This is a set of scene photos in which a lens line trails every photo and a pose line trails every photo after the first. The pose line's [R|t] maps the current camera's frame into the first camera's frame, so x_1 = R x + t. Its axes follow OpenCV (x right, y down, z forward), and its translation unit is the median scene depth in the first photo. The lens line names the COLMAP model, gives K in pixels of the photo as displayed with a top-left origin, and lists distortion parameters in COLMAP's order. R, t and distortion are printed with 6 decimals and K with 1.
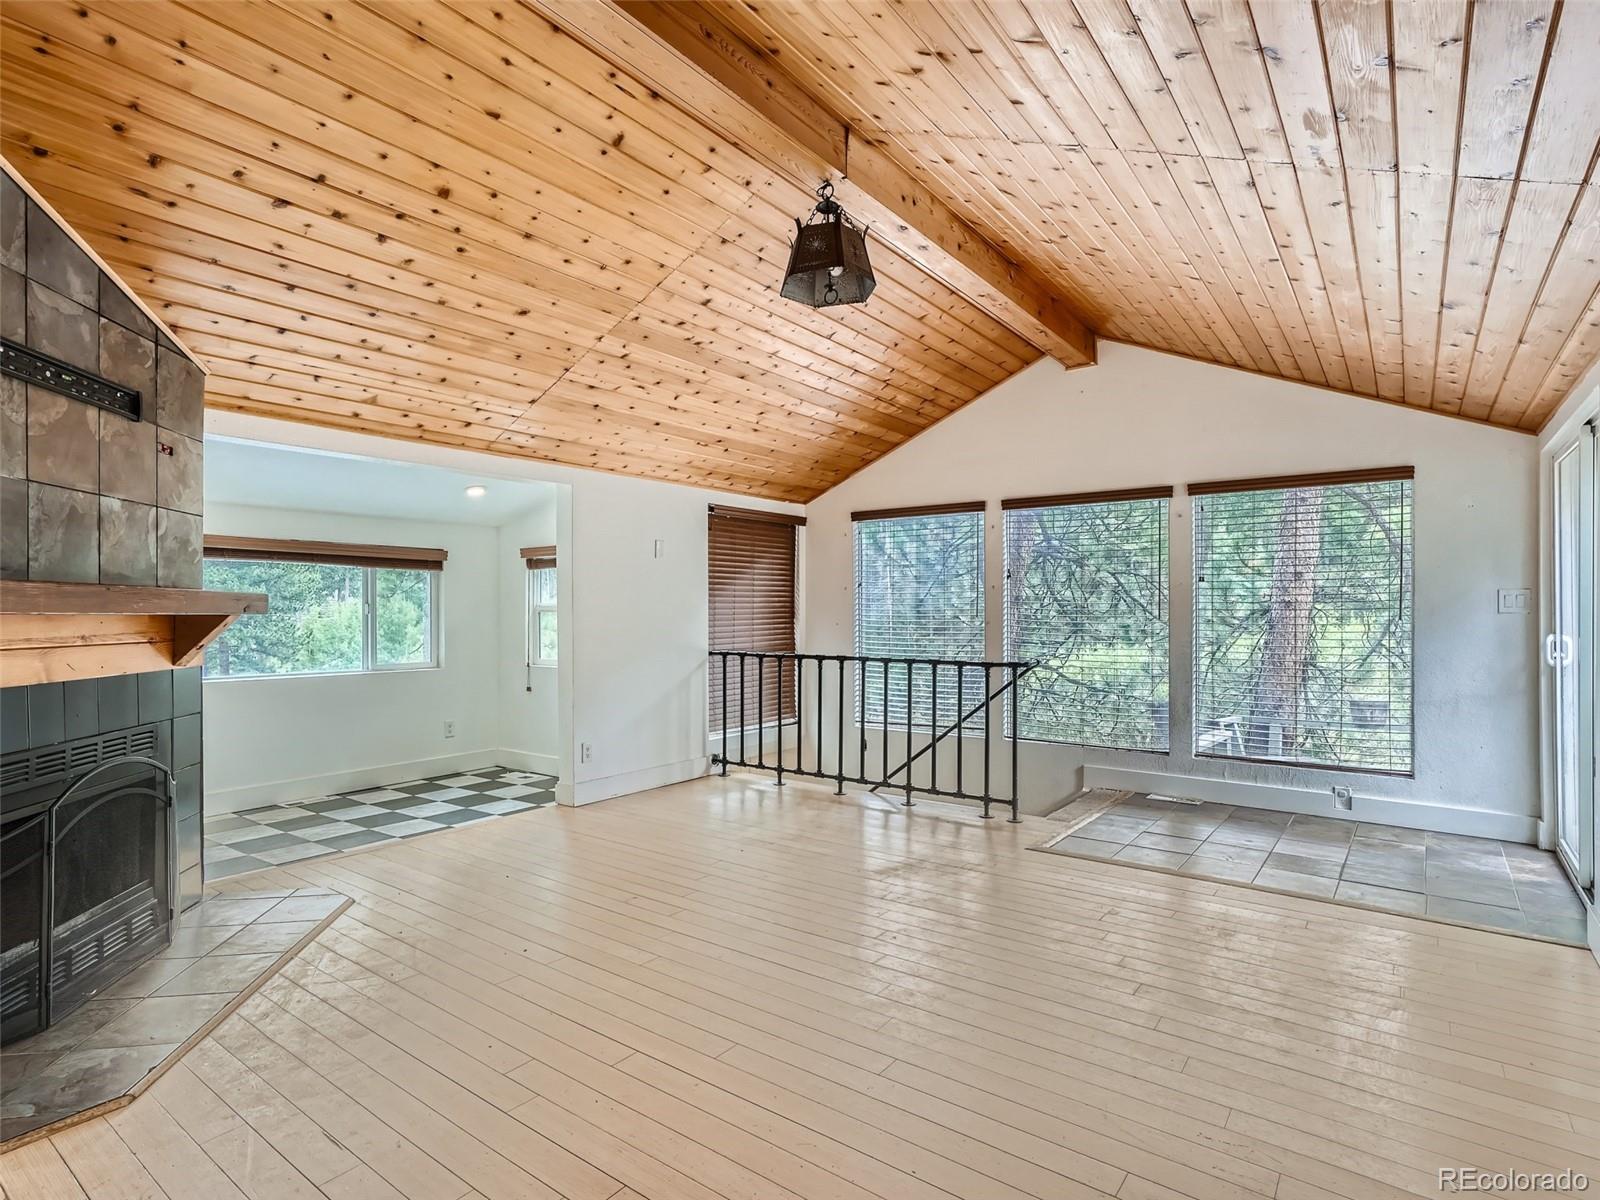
lens RADIAL K [[833.3, 0, 782.5], [0, 833.3, 622.5], [0, 0, 1]] dist [-0.026884, 0.020973]
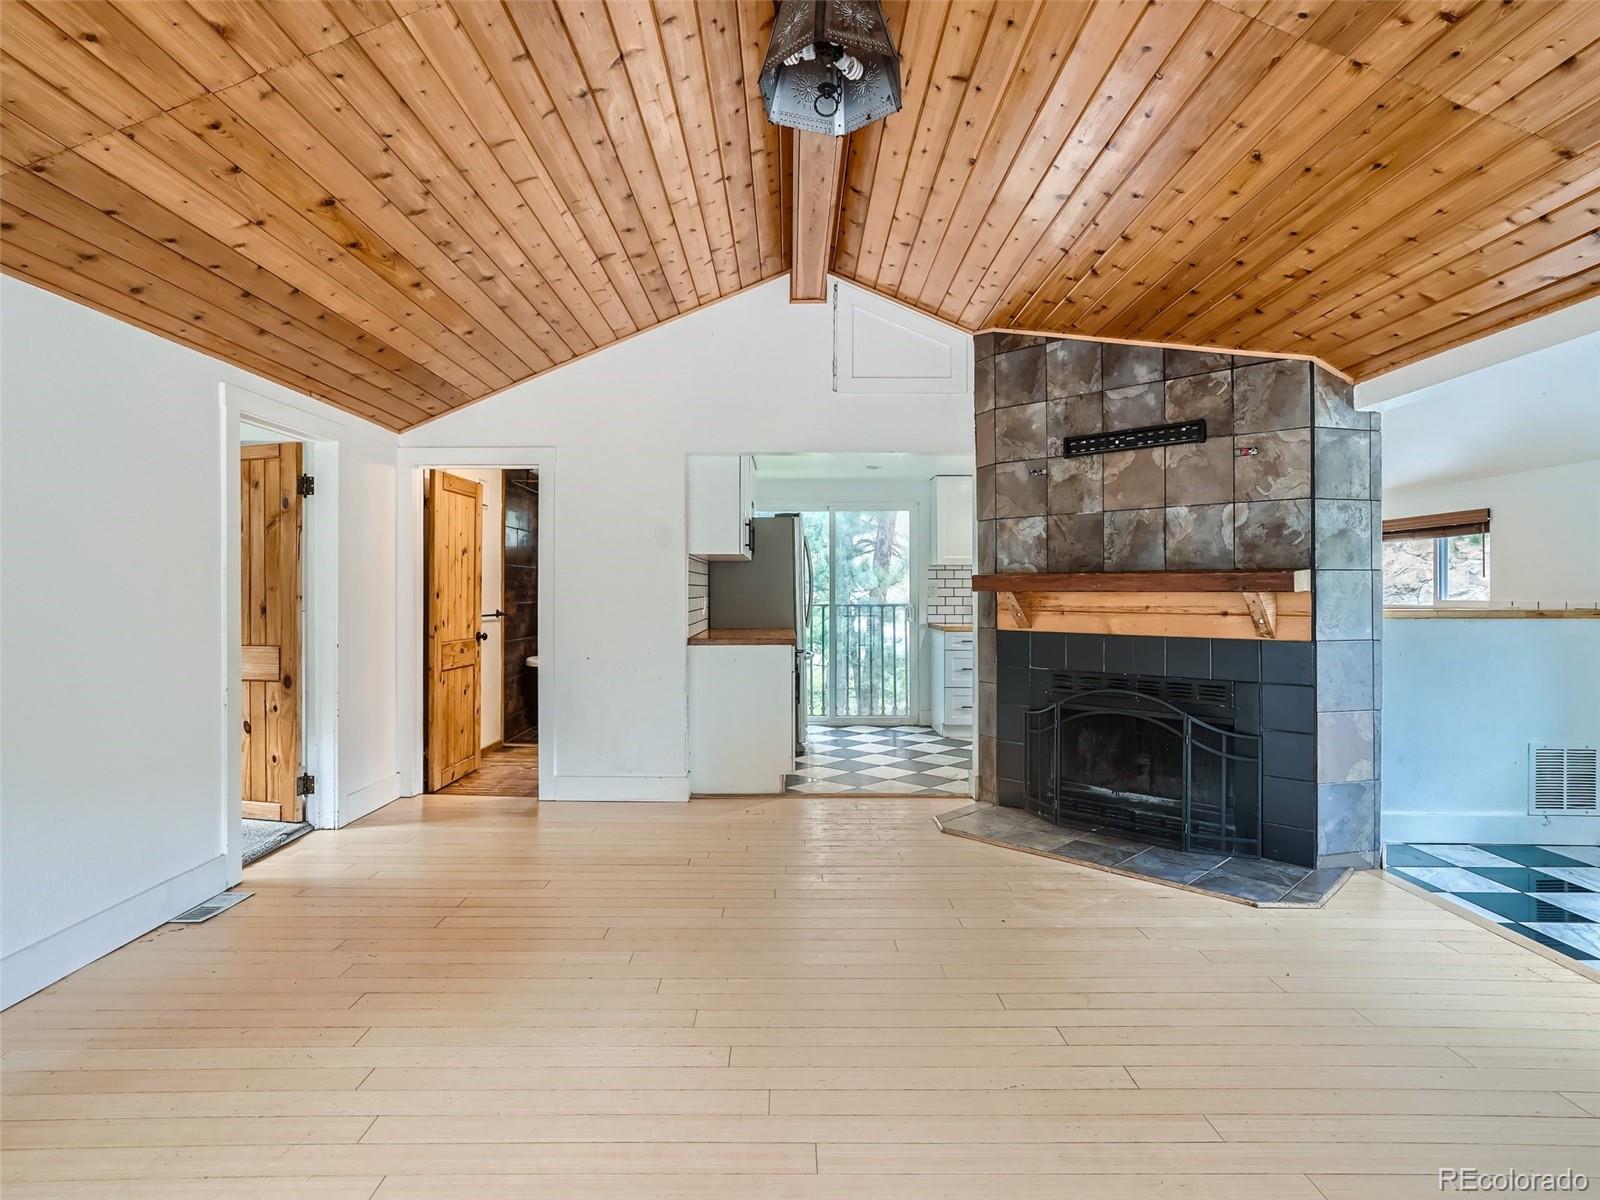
lens RADIAL K [[833.3, 0, 801.6], [0, 833.3, 588.6], [0, 0, 1]] dist [-0.026884, 0.020973]
pose [[-0.779367, -0.002178, -0.626564, 0.526183], [-0.006874, 0.999963, 0.005075, -0.017300], [0.626530, 0.008262, -0.779354, 1.646577]]
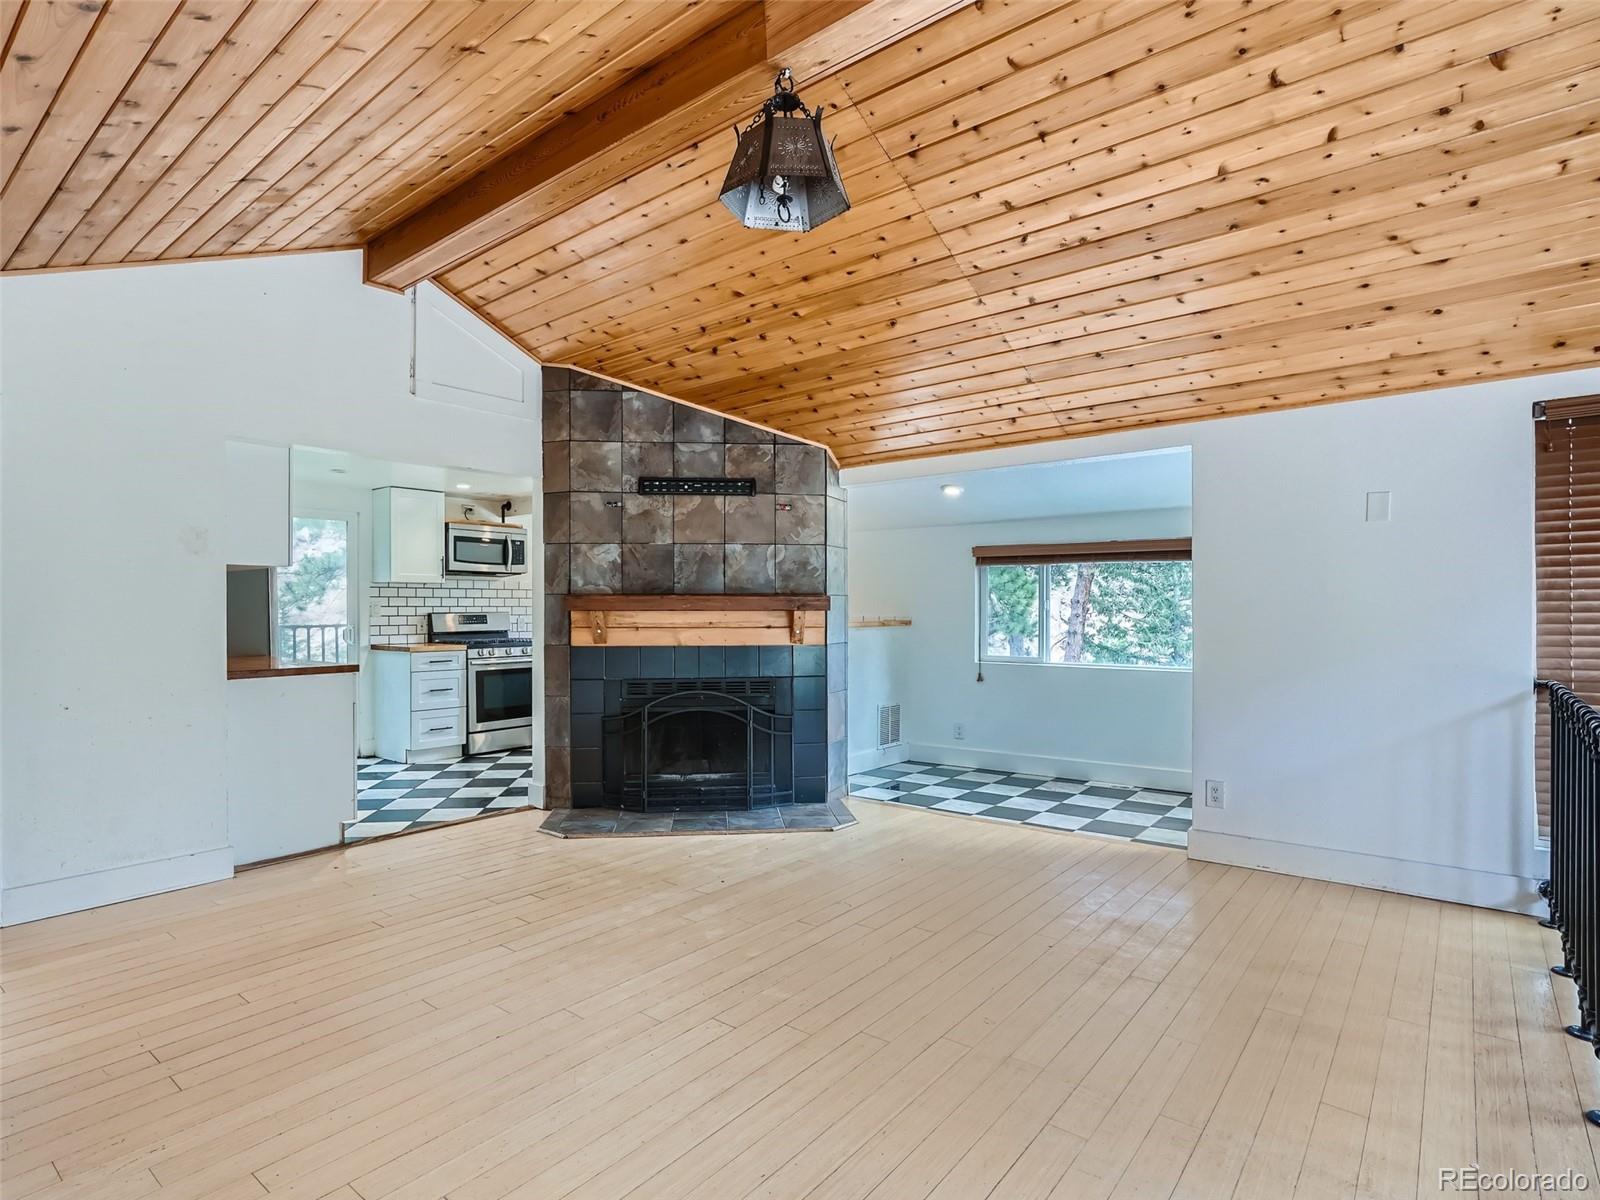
lens RADIAL K [[833.3, 0, 788.5], [0, 833.3, 608.9], [0, 0, 1]] dist [-0.026884, 0.020973]
pose [[-0.017258, -0.000009, -0.999851, 0.937411], [-0.009327, 0.999956, 0.000152, -0.014128], [0.999808, 0.009328, -0.017257, 1.121973]]
